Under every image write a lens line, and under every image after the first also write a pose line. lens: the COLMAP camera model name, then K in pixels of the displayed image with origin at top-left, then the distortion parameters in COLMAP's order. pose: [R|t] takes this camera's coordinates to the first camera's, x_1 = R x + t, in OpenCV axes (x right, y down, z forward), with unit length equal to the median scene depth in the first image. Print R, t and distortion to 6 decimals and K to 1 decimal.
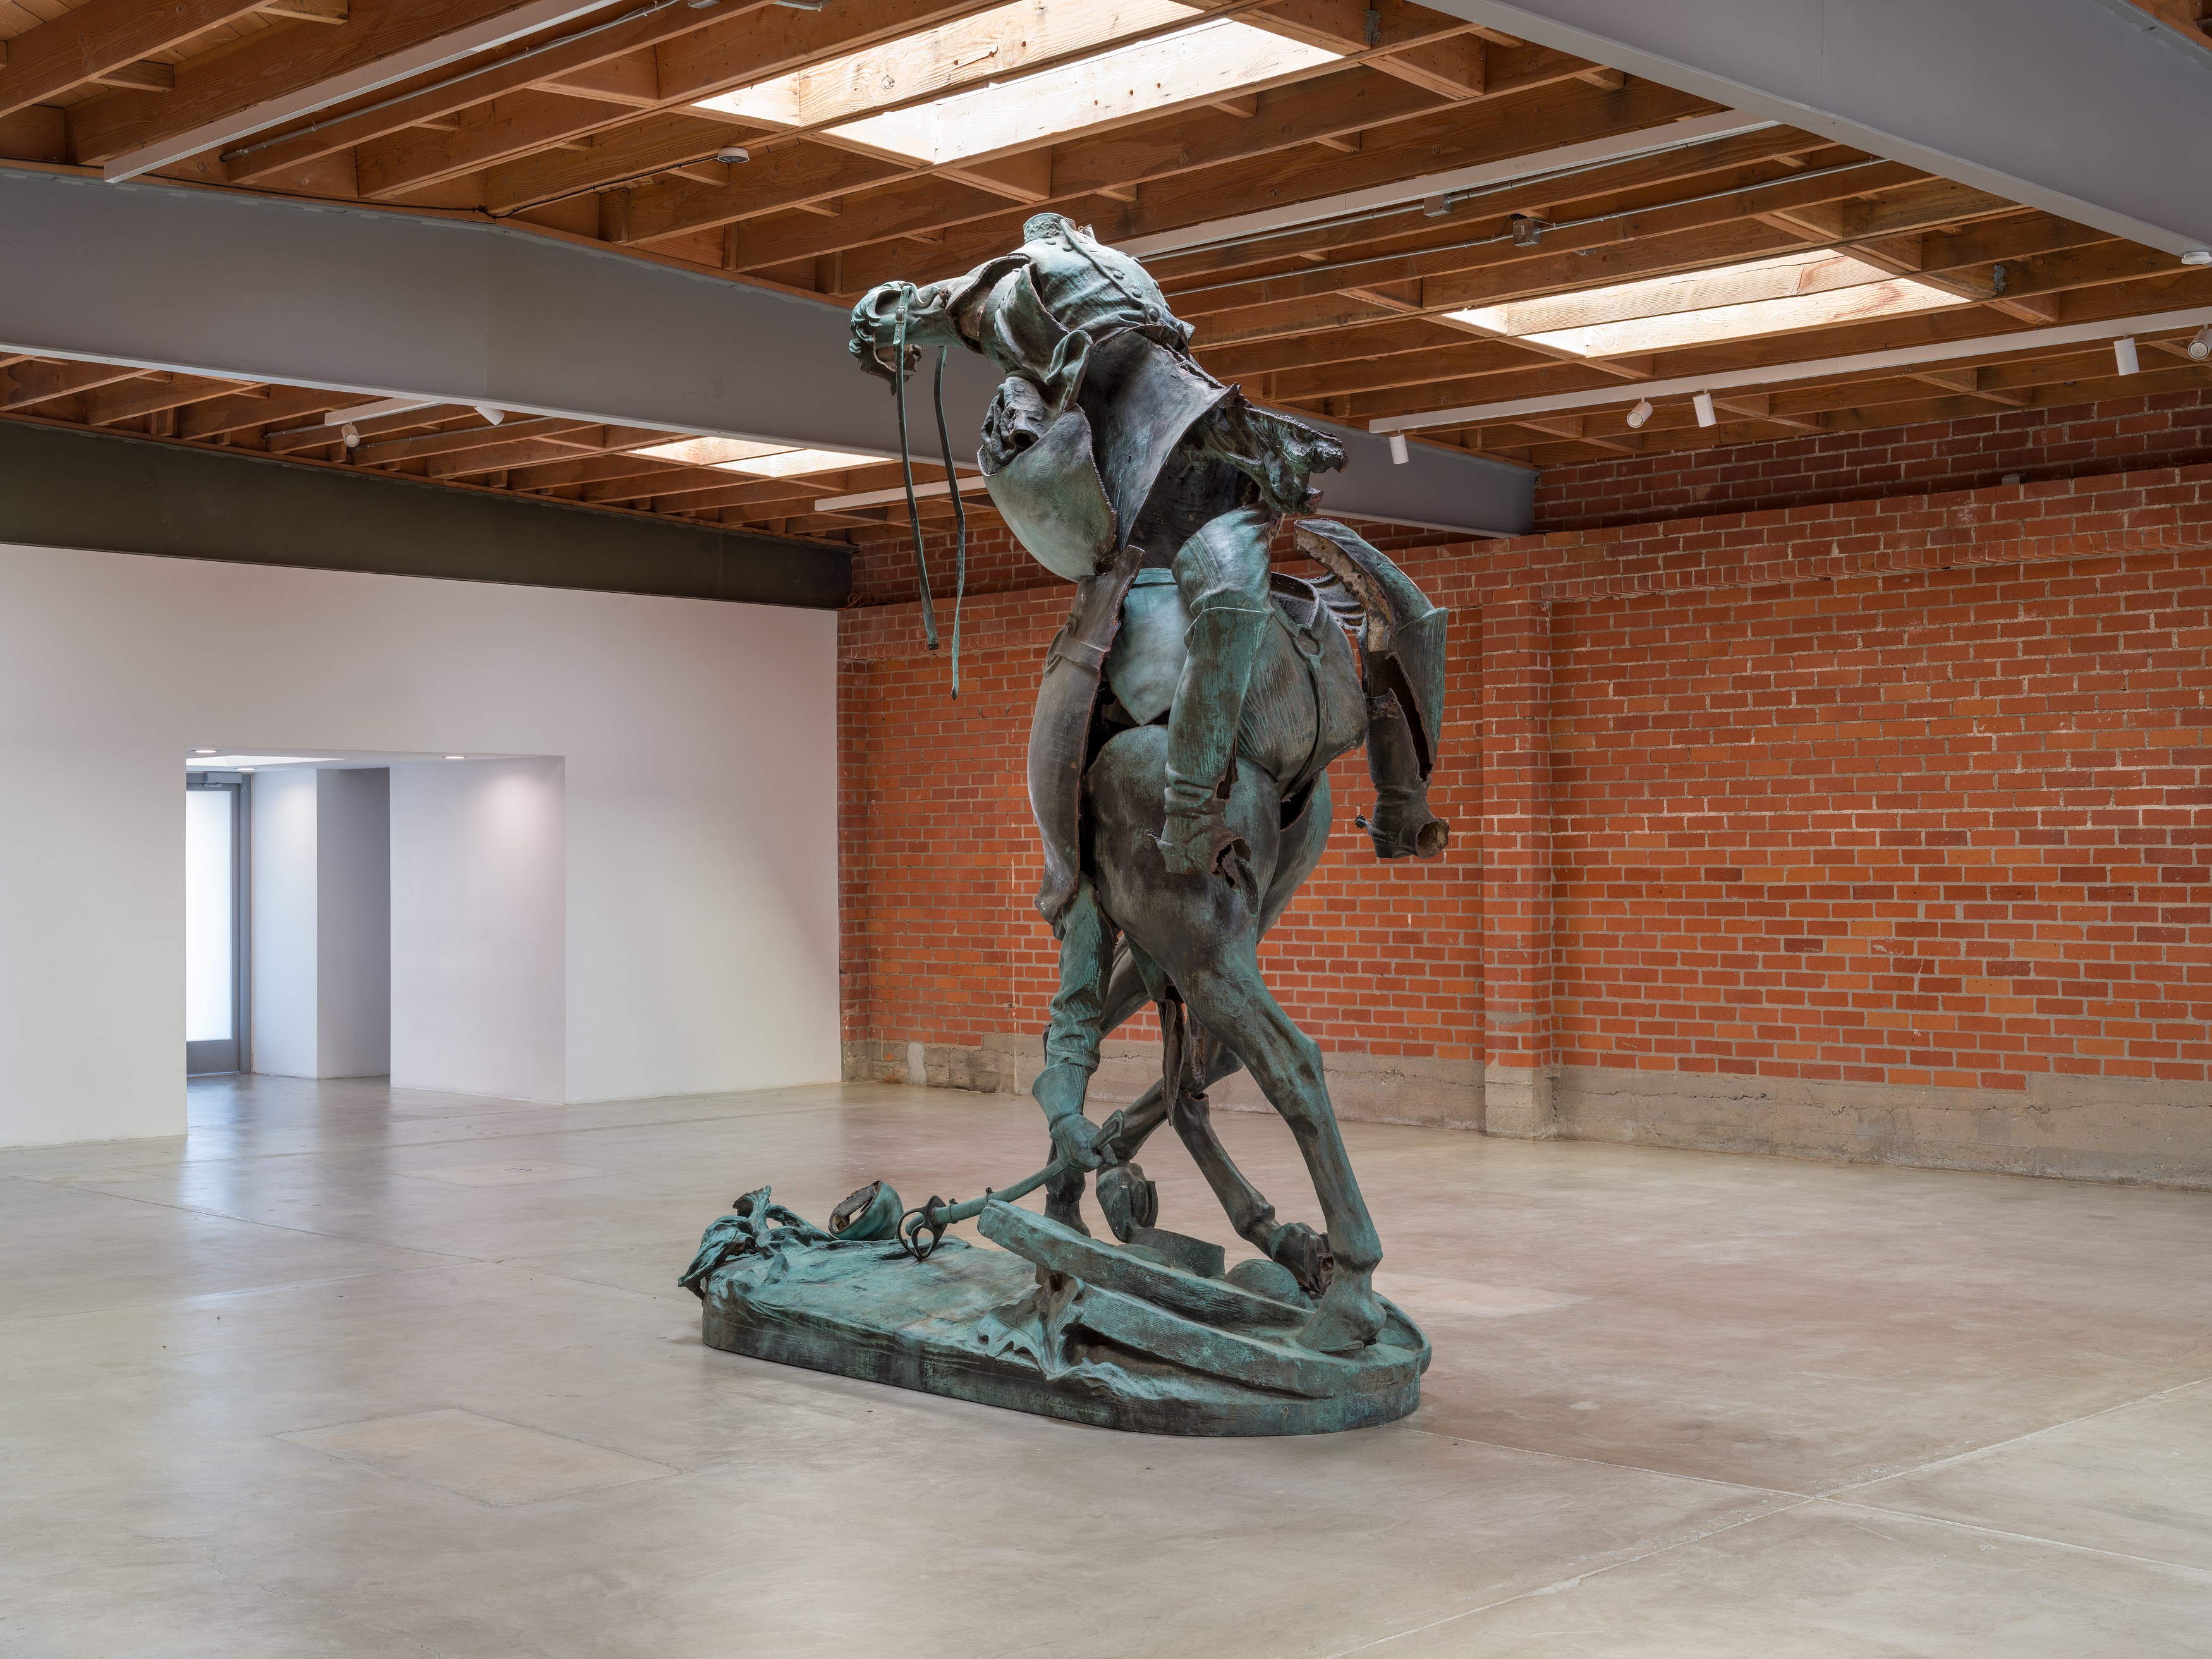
lens RADIAL K [[2673.4, 0, 1111.2], [0, 2673.4, 834.3], [0, 0, 1]] dist [-0.009646, 0.074611]
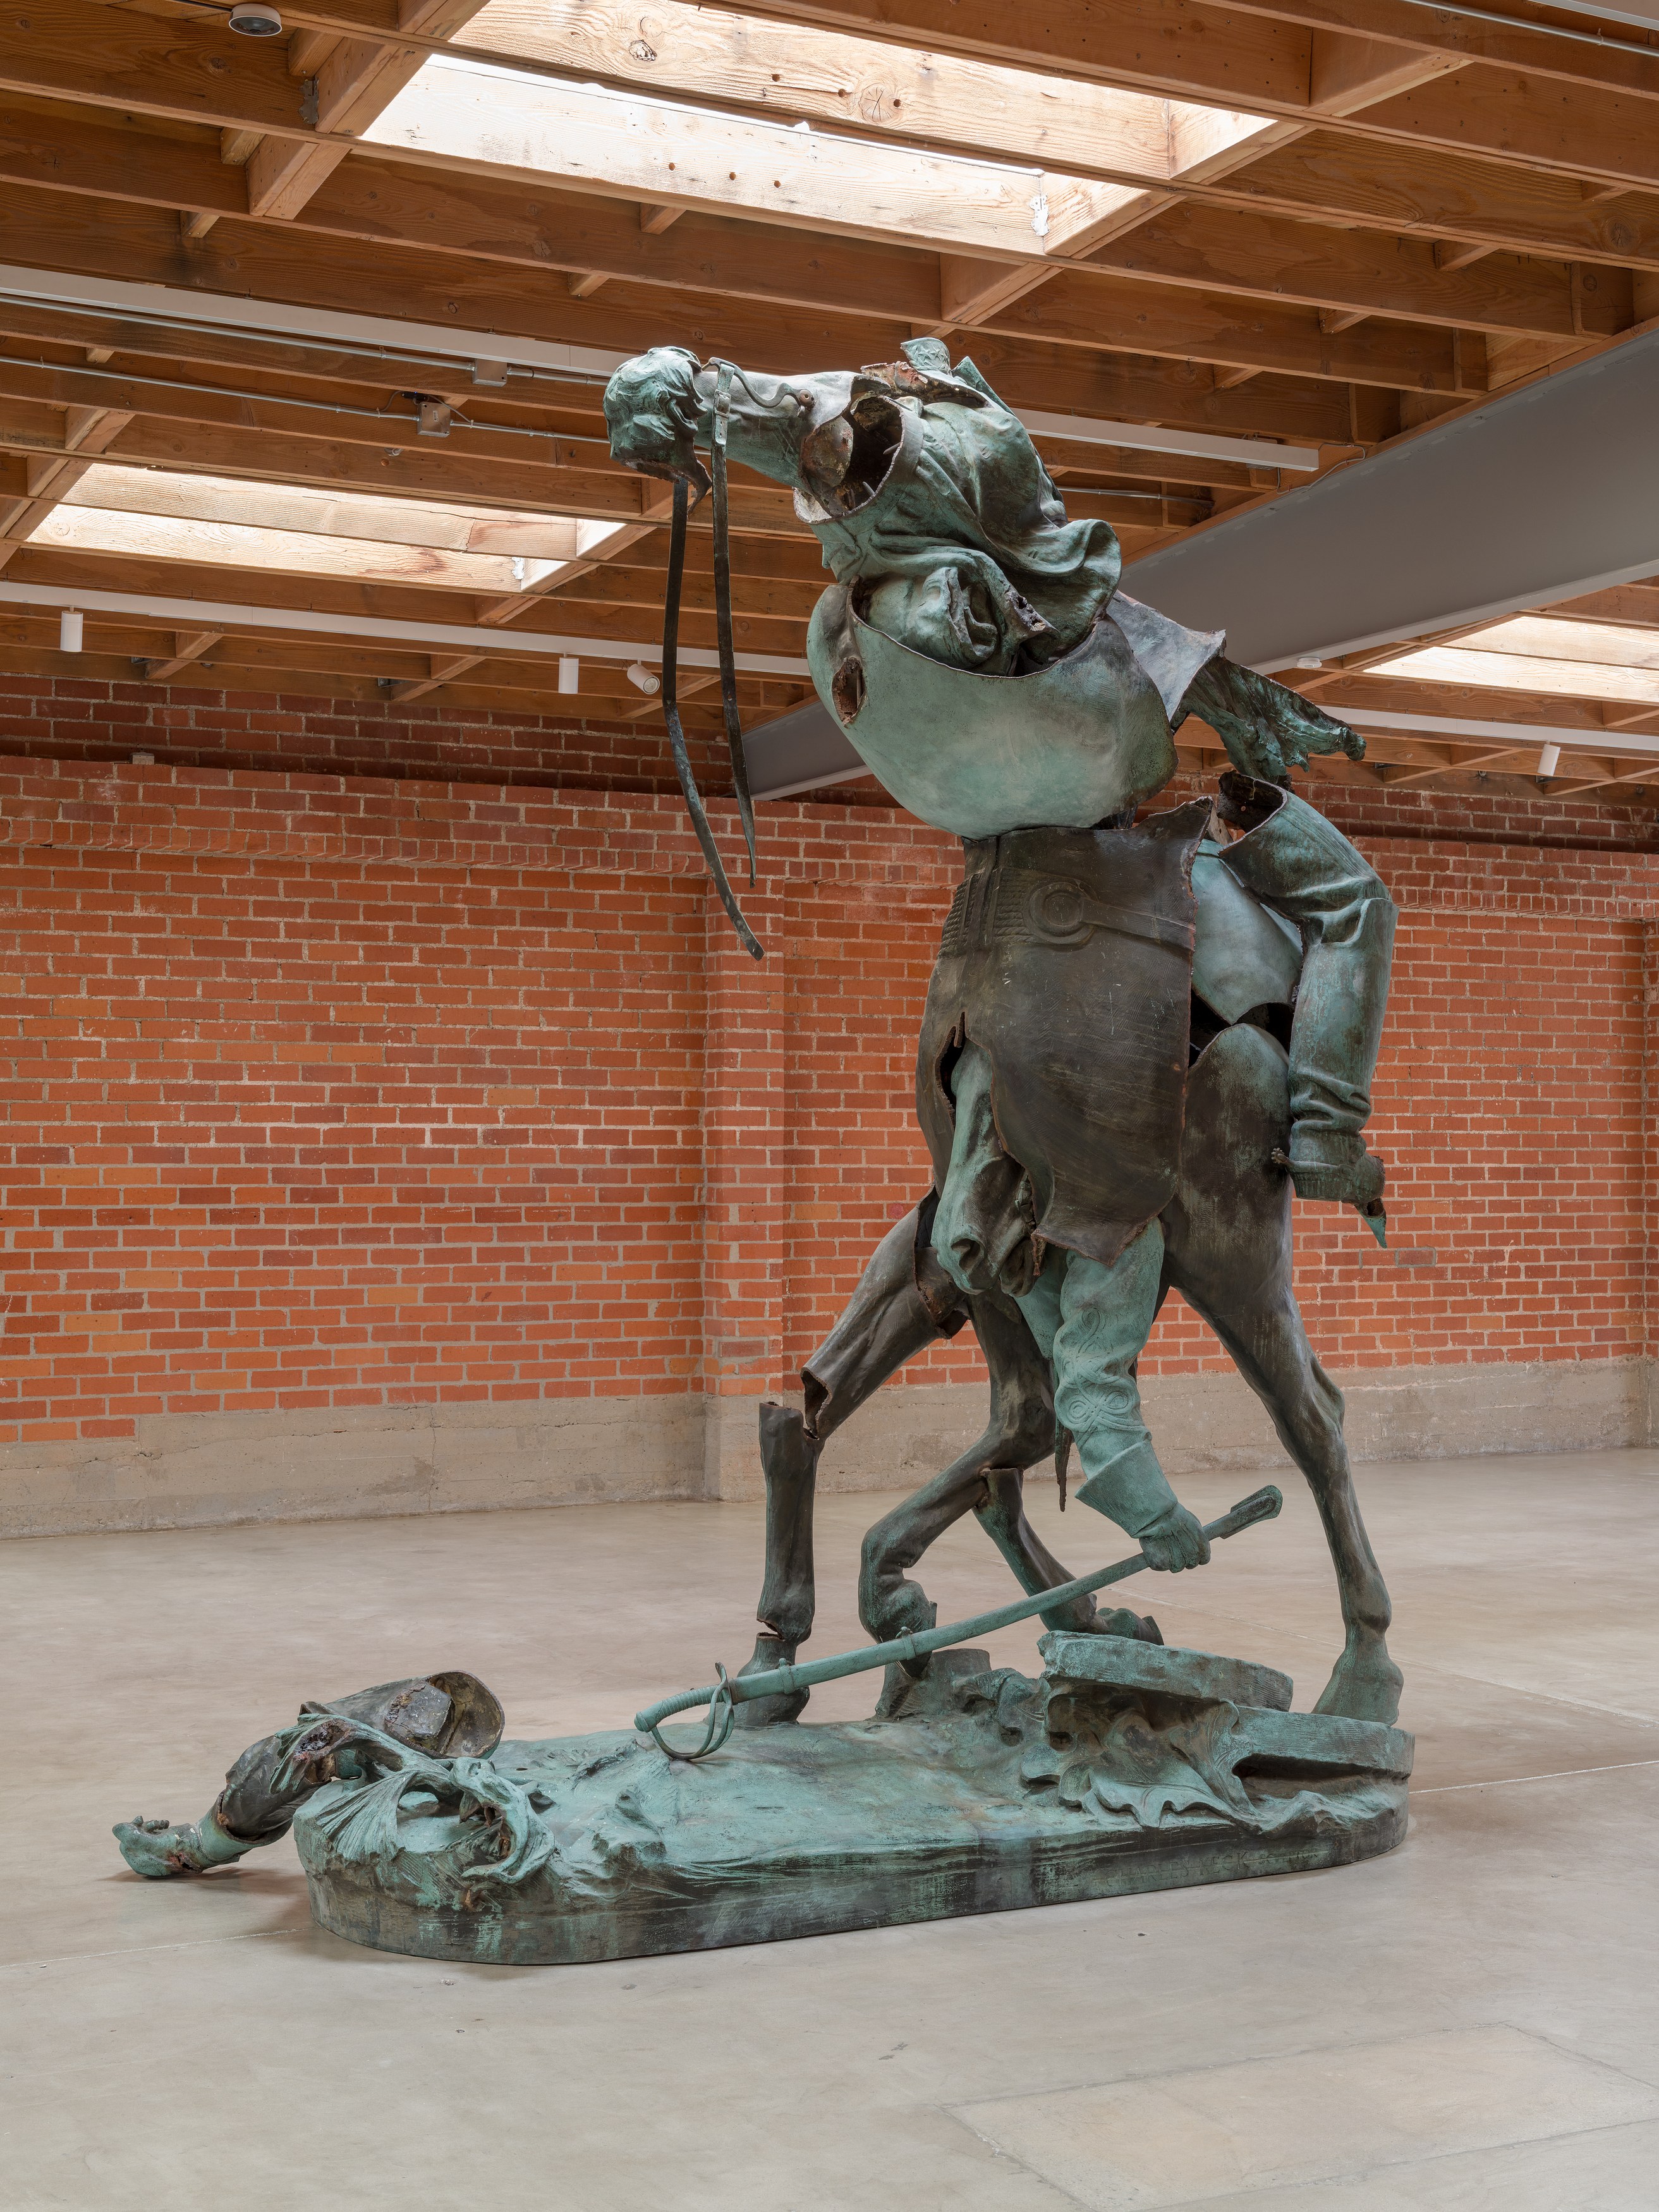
lens RADIAL K [[2831.0, 0, 843.8], [0, 2831.0, 1108.4], [0, 0, 1]] dist [-0.005209, 0.102259]
pose [[0.348694, 0.022426, 0.936968, -0.476827], [-0.009299, 0.999747, -0.020468, 0.002776], [-0.937190, -0.001576, 0.348814, 0.448568]]
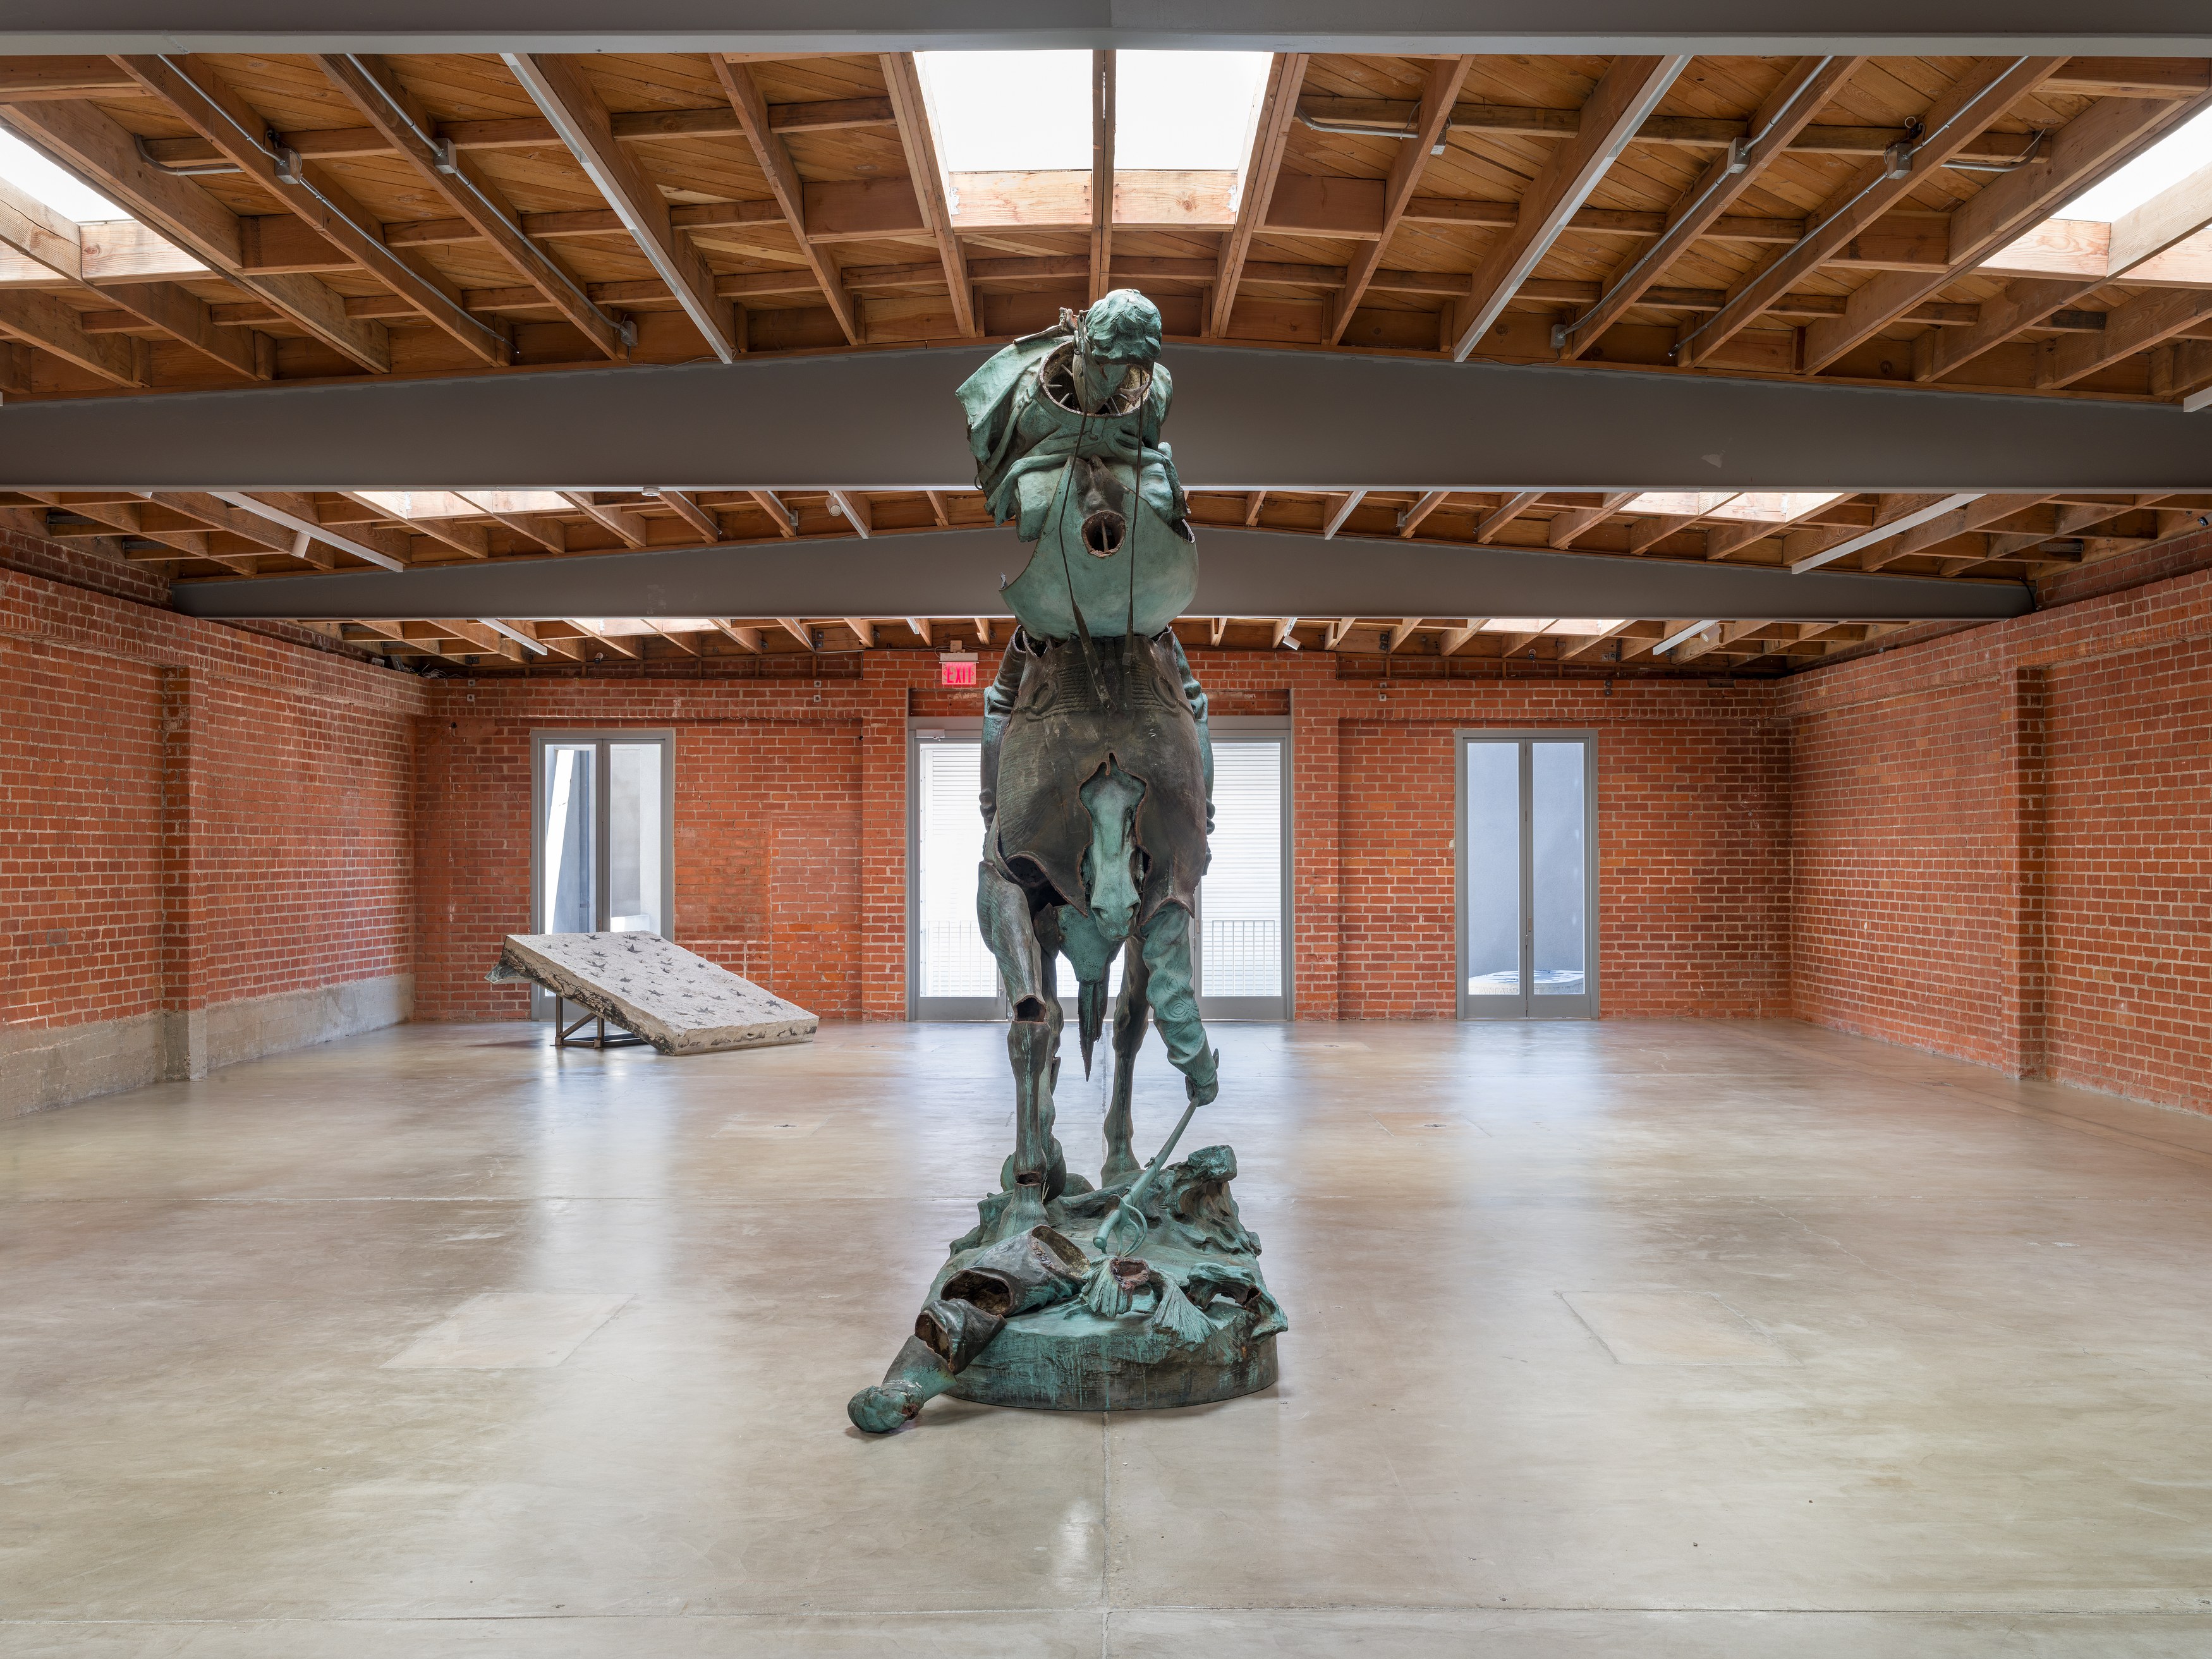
lens RADIAL K [[2213.9, 0, 954.7], [0, 2213.9, 833.2], [0, 0, 1]] dist [-0.050786, 0.190463]
pose [[-0.640642, 0.014696, 0.767699, -0.431793], [-0.000367, 0.999811, -0.019446, 0.008160], [-0.767840, -0.012740, -0.640515, 0.995750]]
